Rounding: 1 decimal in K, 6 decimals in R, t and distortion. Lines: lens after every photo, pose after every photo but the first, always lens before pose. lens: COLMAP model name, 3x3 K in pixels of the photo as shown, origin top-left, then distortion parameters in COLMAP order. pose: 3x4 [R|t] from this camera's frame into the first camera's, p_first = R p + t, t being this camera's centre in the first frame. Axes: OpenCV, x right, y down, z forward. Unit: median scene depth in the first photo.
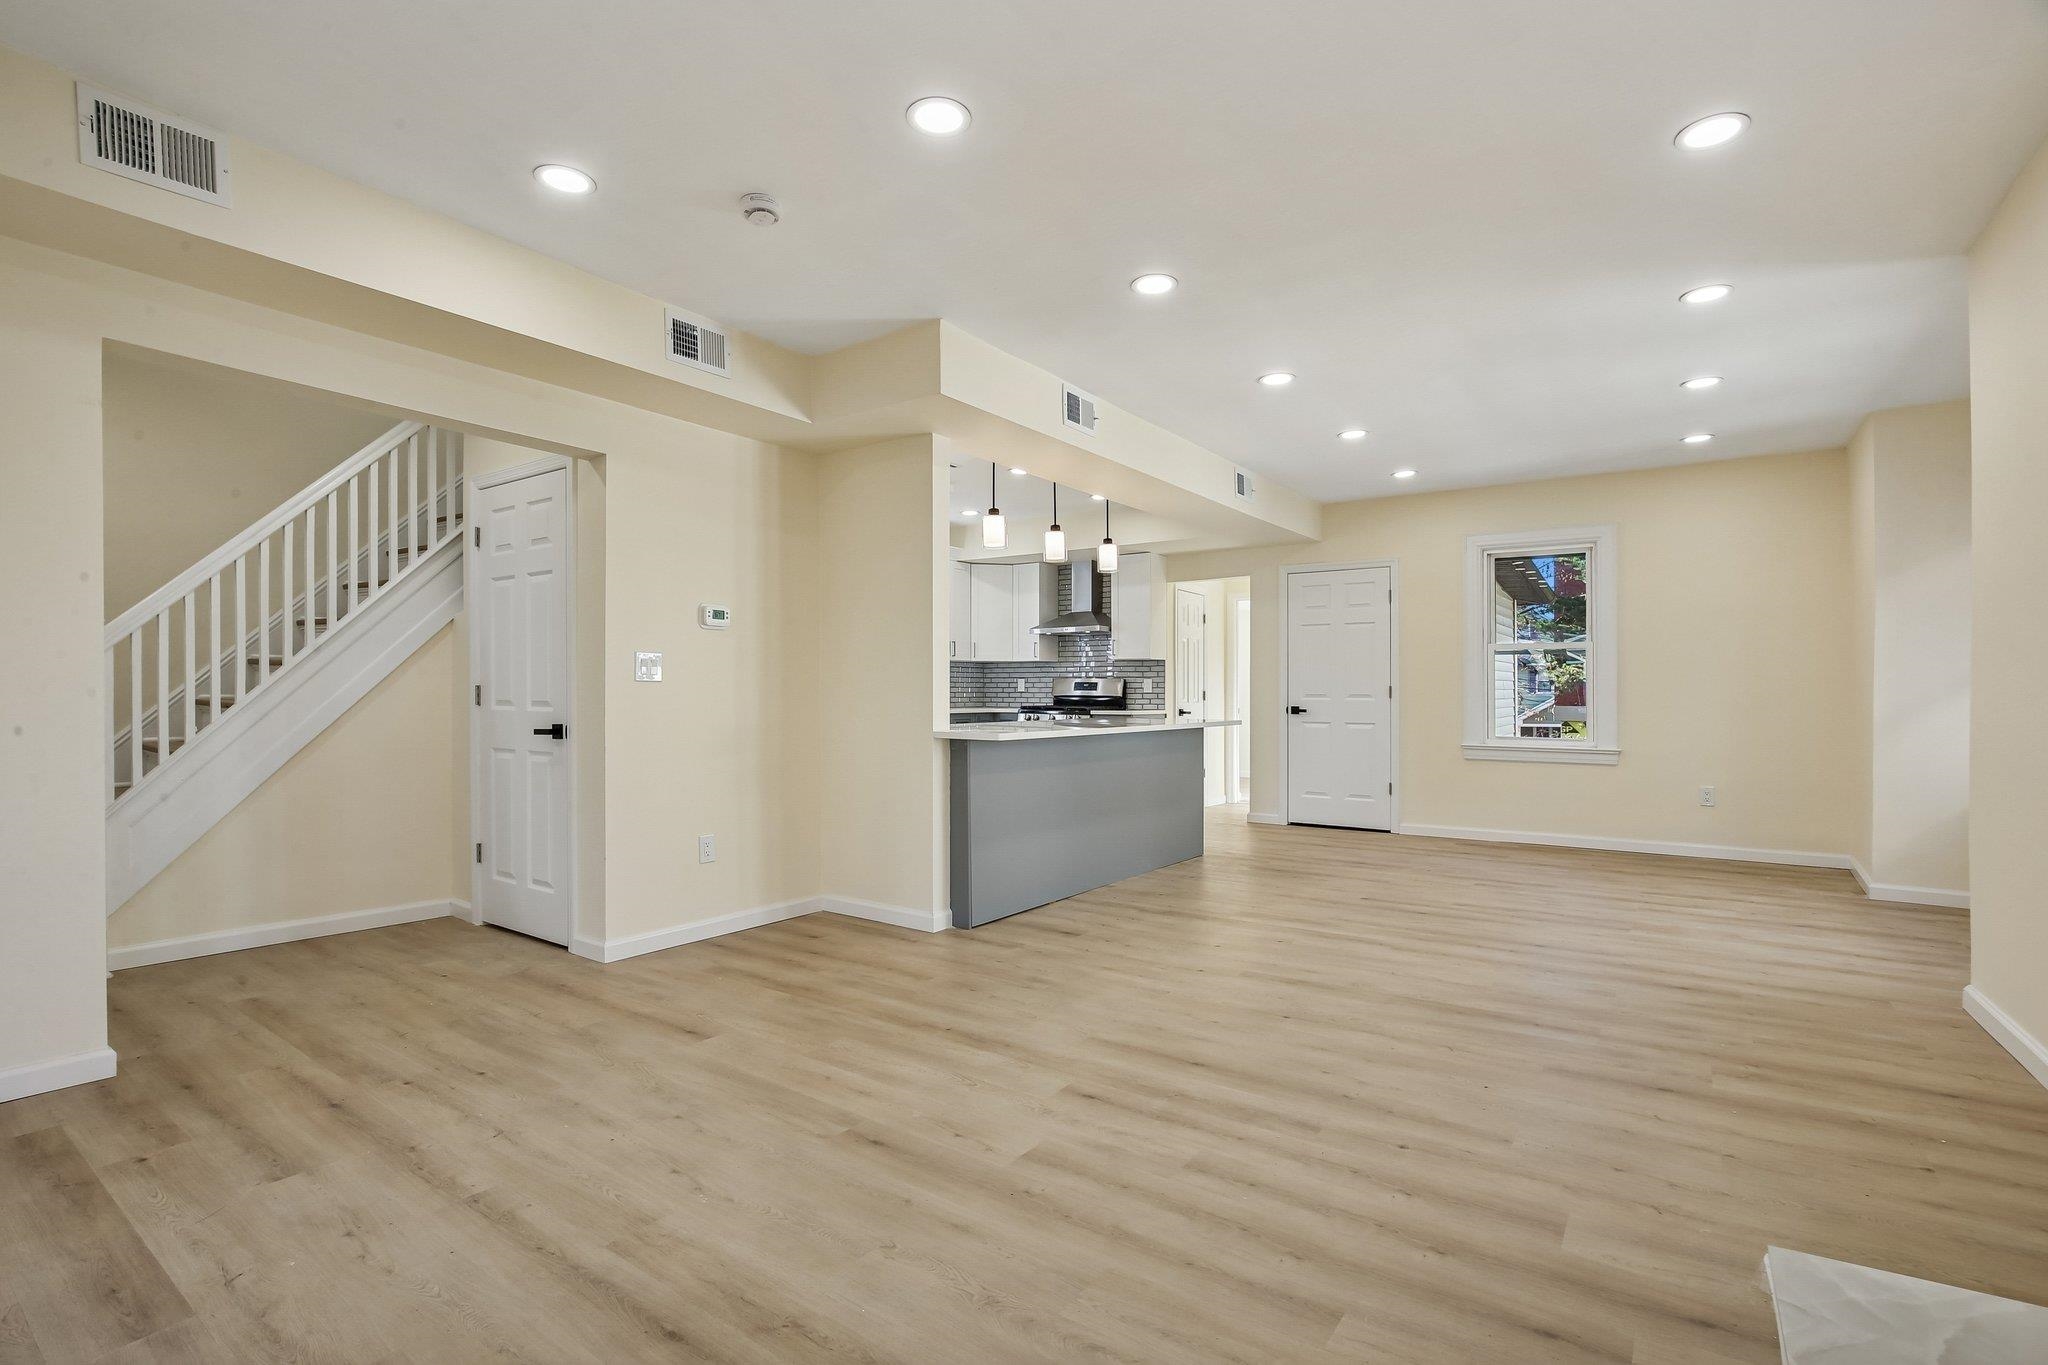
lens RADIAL K [[957.5, 0, 1023.8], [0, 957.5, 678.5], [0, 0, 1]] dist [-0.040761, 0.008001]
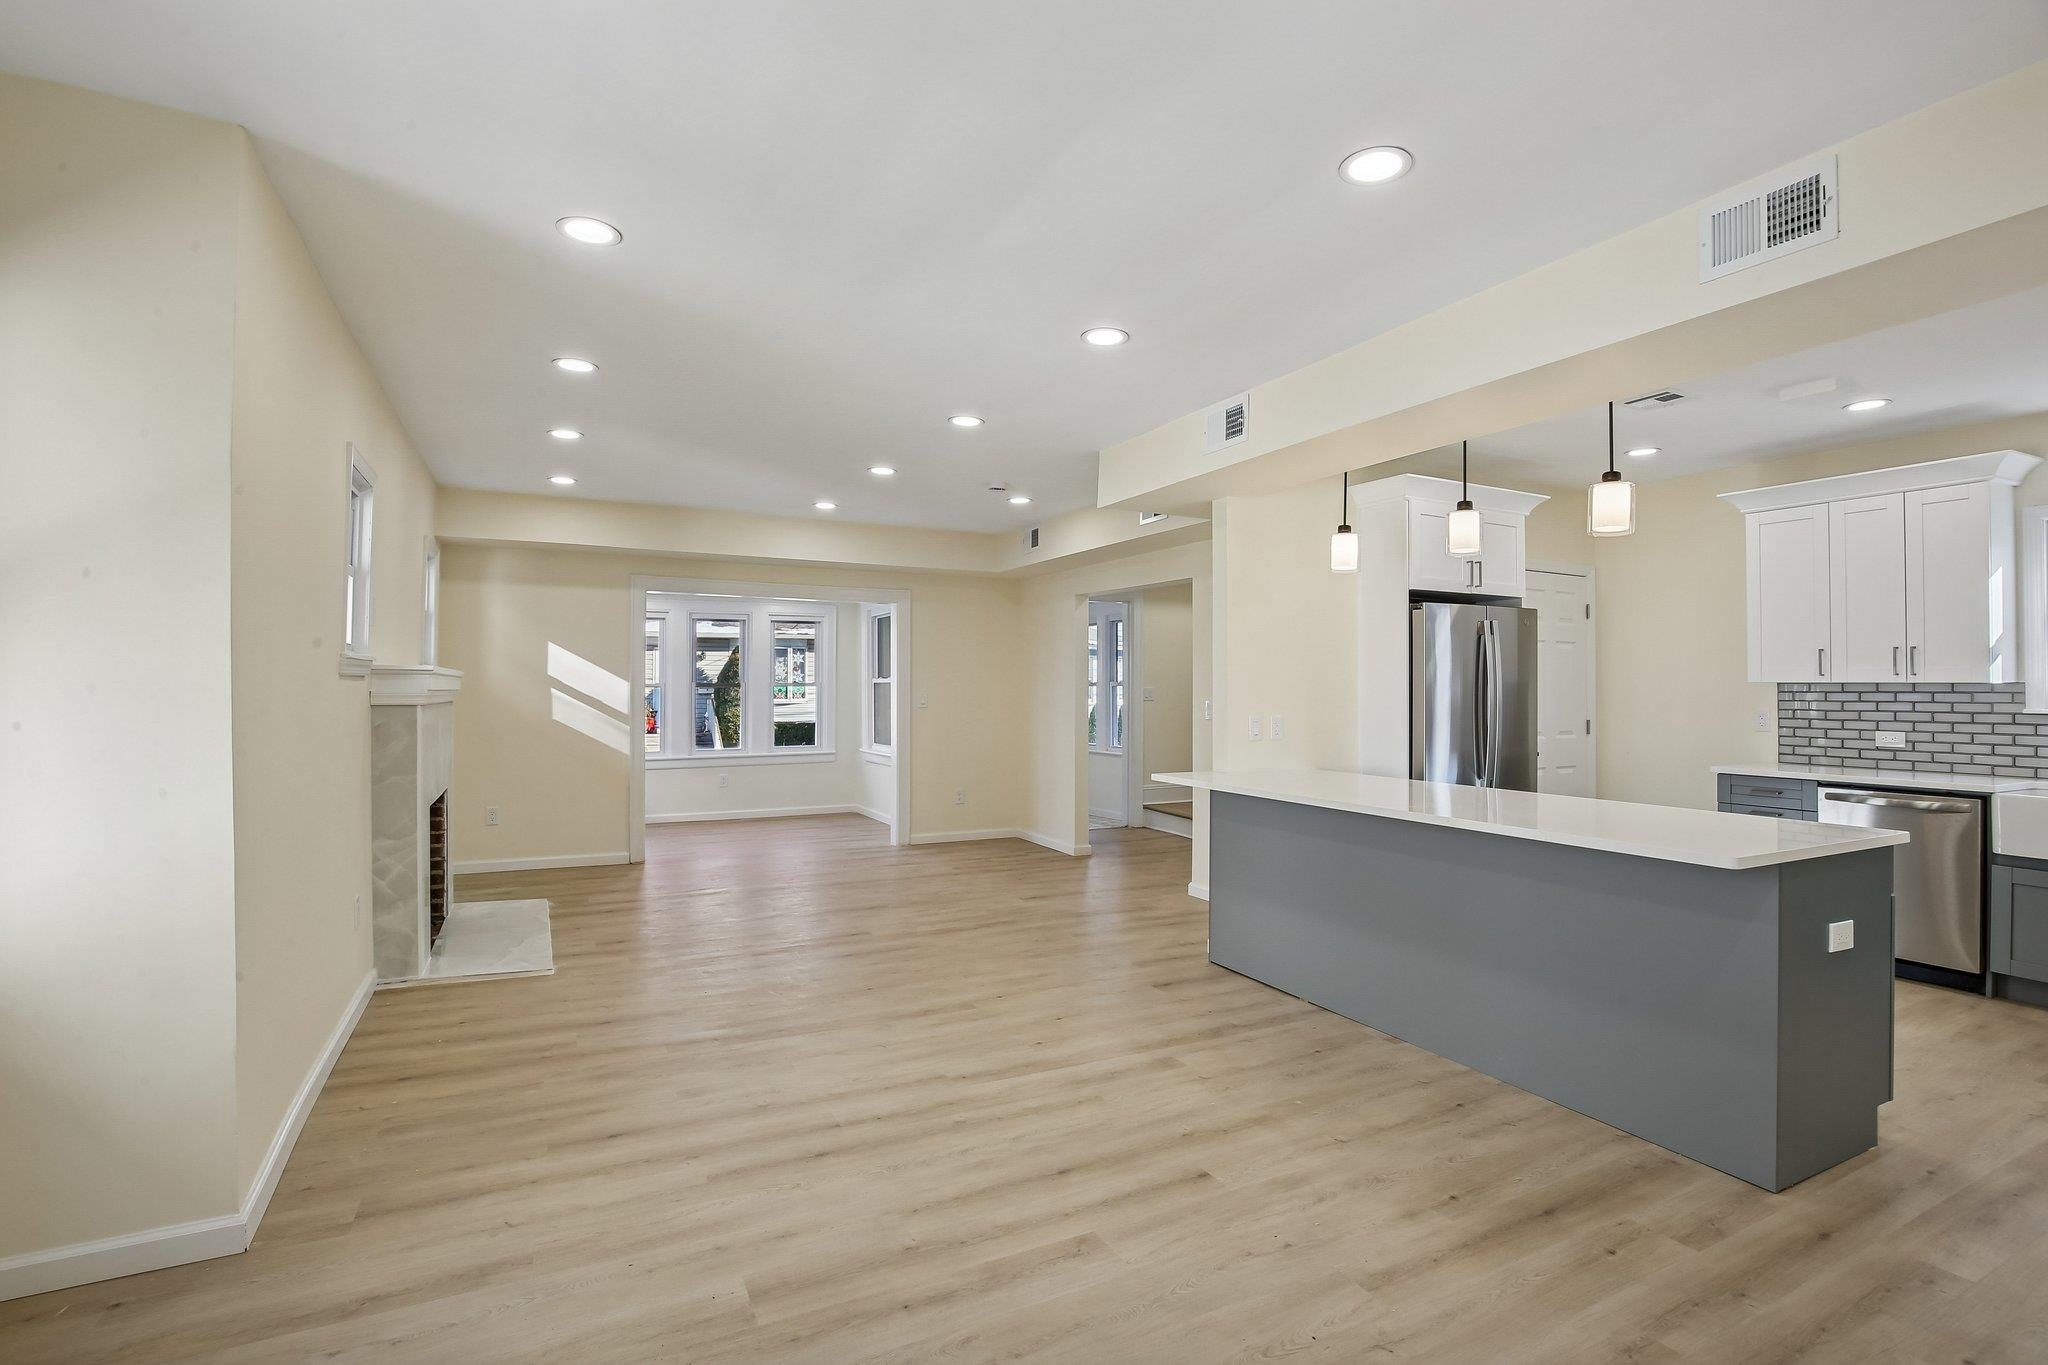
lens RADIAL K [[957.5, 0, 1015.9], [0, 957.5, 679.7], [0, 0, 1]] dist [-0.040761, 0.008001]
pose [[-0.474506, -0.014480, -0.880133, 0.972264], [0.005188, 0.999801, -0.019246, -0.029956], [0.880237, -0.013698, -0.474337, 1.309209]]
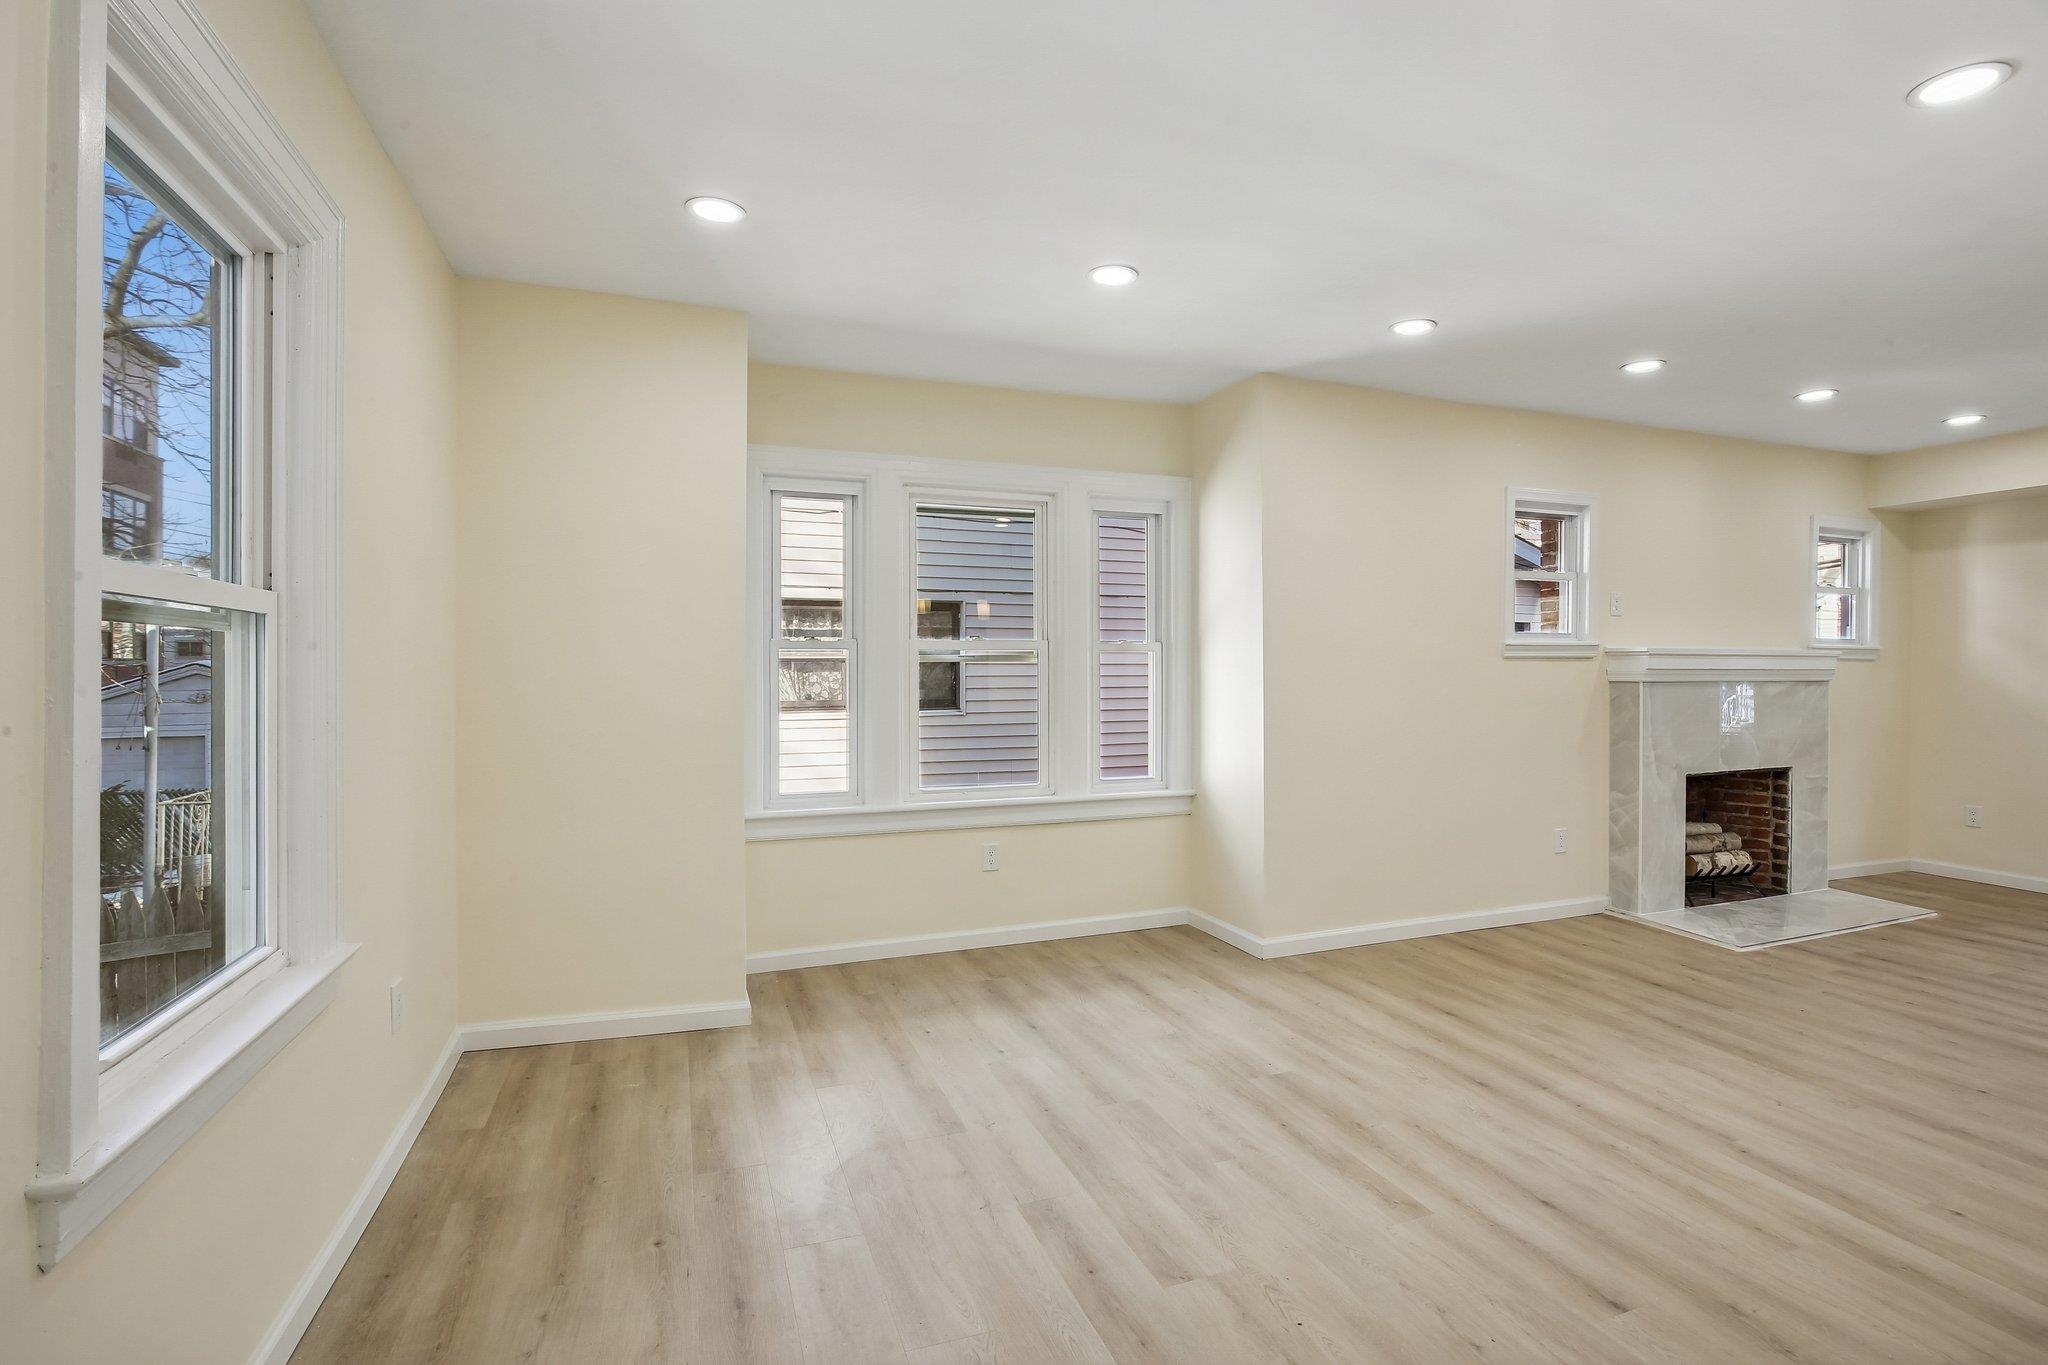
lens RADIAL K [[957.5, 0, 1032.3], [0, 957.5, 667.7], [0, 0, 1]] dist [-0.040761, 0.008001]
pose [[-0.824594, -0.007036, 0.565682, 0.387883], [-0.012910, 0.999896, -0.006382, -0.025909], [-0.565578, -0.012566, -0.824599, 1.640933]]
